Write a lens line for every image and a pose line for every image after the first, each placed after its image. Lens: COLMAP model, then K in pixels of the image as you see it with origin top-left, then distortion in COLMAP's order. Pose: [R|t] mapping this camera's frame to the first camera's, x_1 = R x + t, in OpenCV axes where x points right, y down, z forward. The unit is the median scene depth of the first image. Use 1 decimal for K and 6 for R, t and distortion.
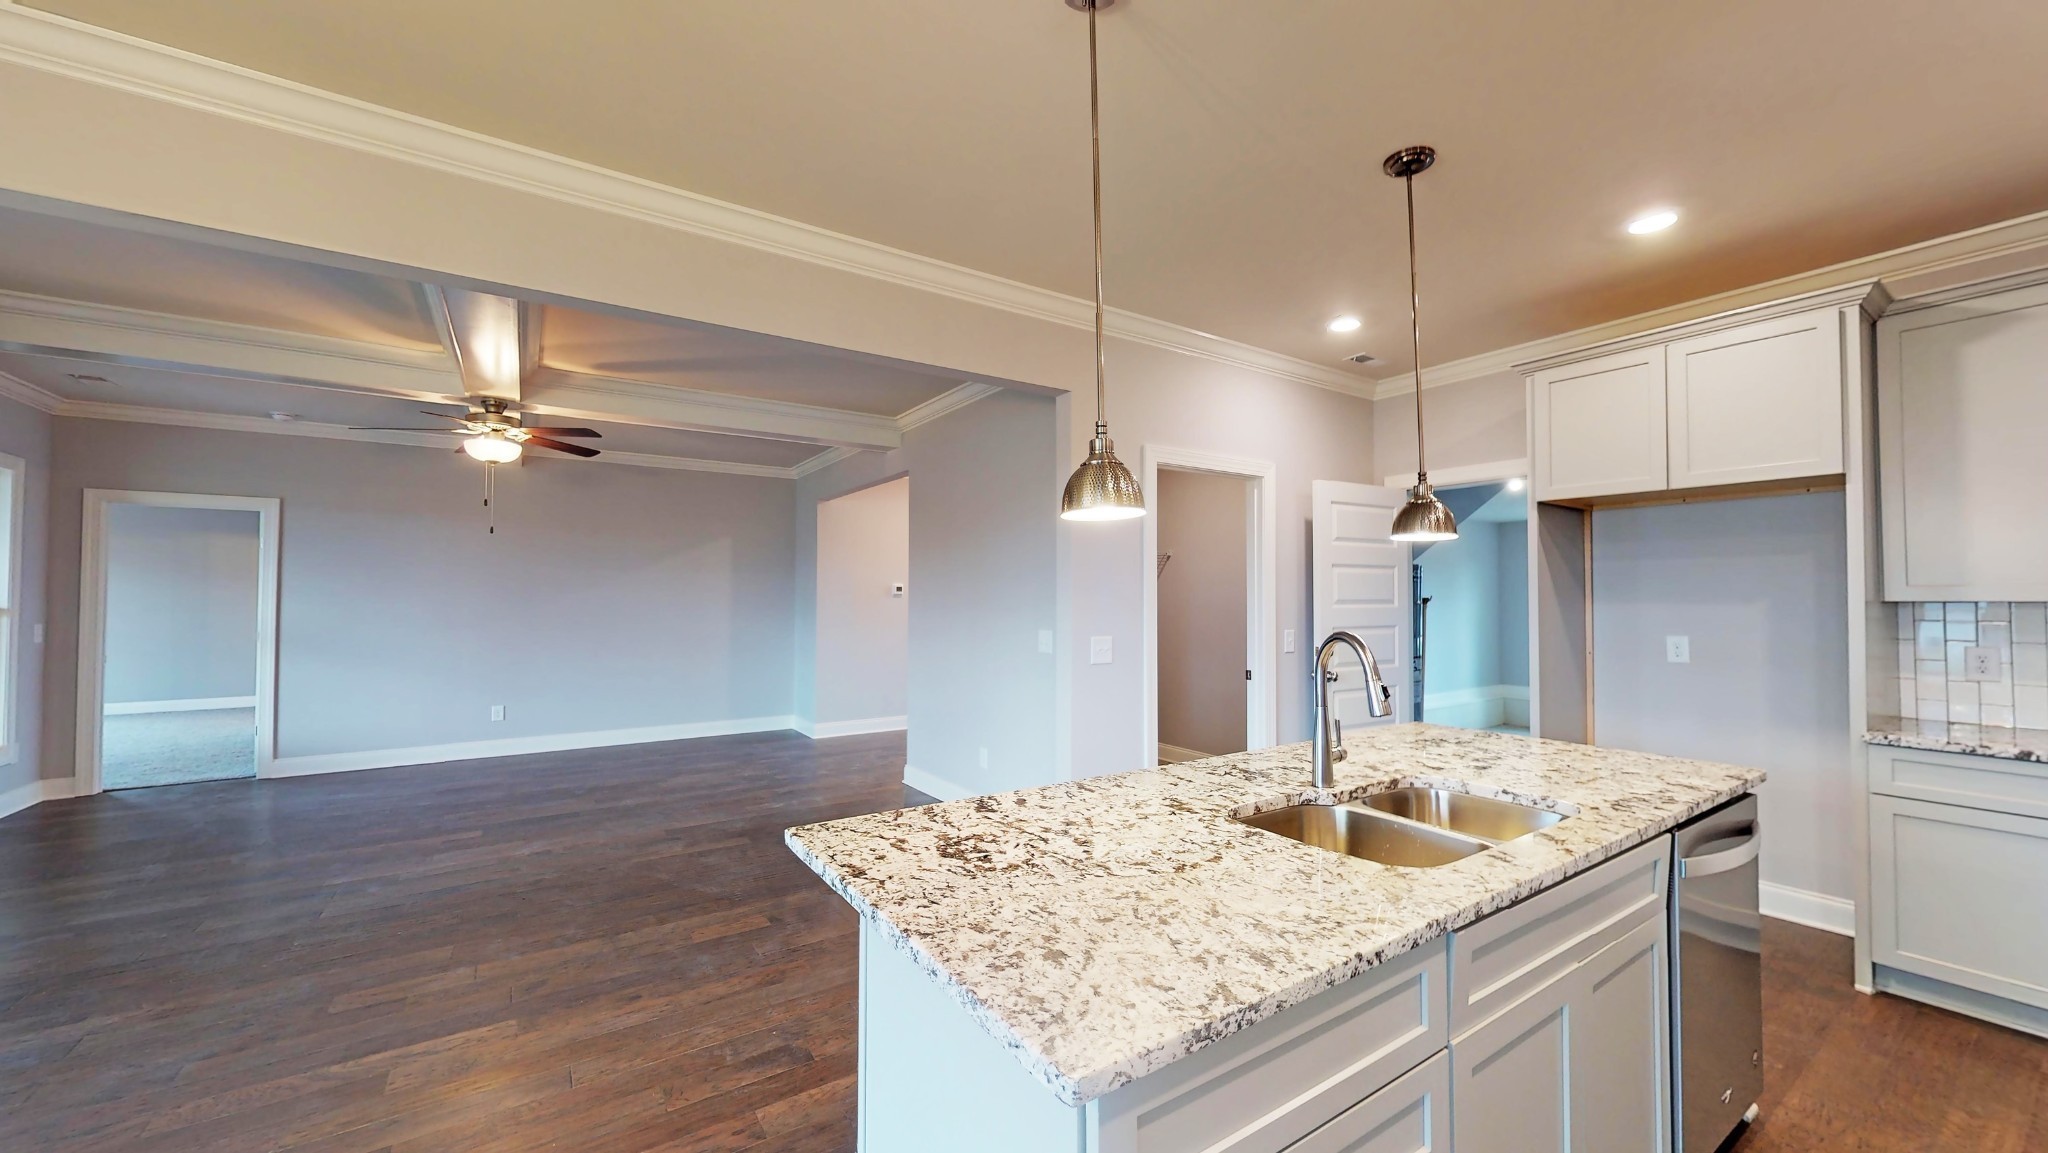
lens RADIAL K [[751.4, 0, 1020.7], [0, 751.4, 579.9], [0, 0, 1]] dist [-0.001159, 0.000018]
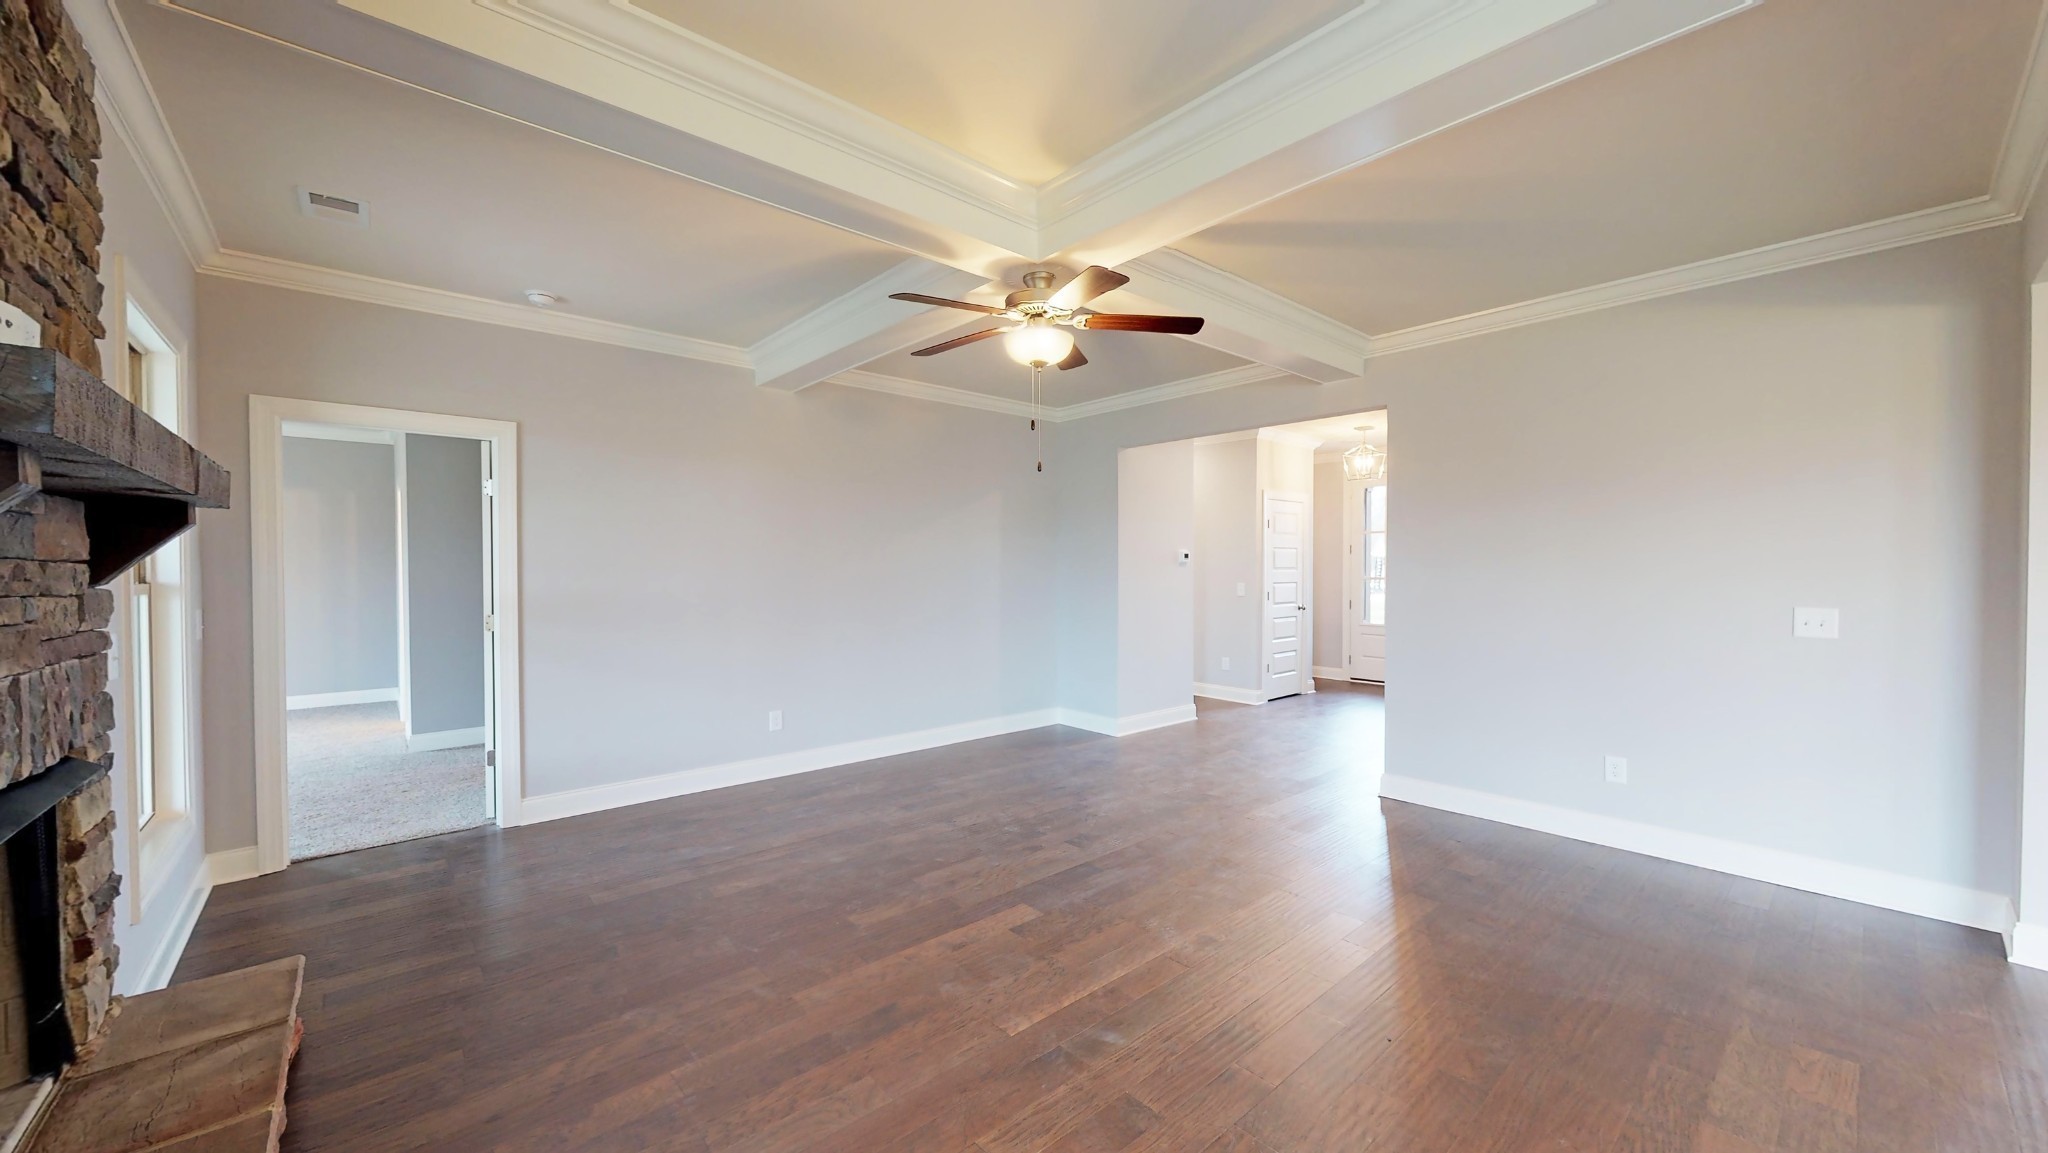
lens RADIAL K [[765.7, 0, 1024.0], [0, 765.7, 576.5], [0, 0, 1]] dist [-0.000820, -0.000036]
pose [[0.991896, -0.003753, 0.127000, -0.618145], [-0.000807, 0.999357, 0.035841, 0.007054], [-0.127053, -0.035653, 0.991255, 0.244757]]
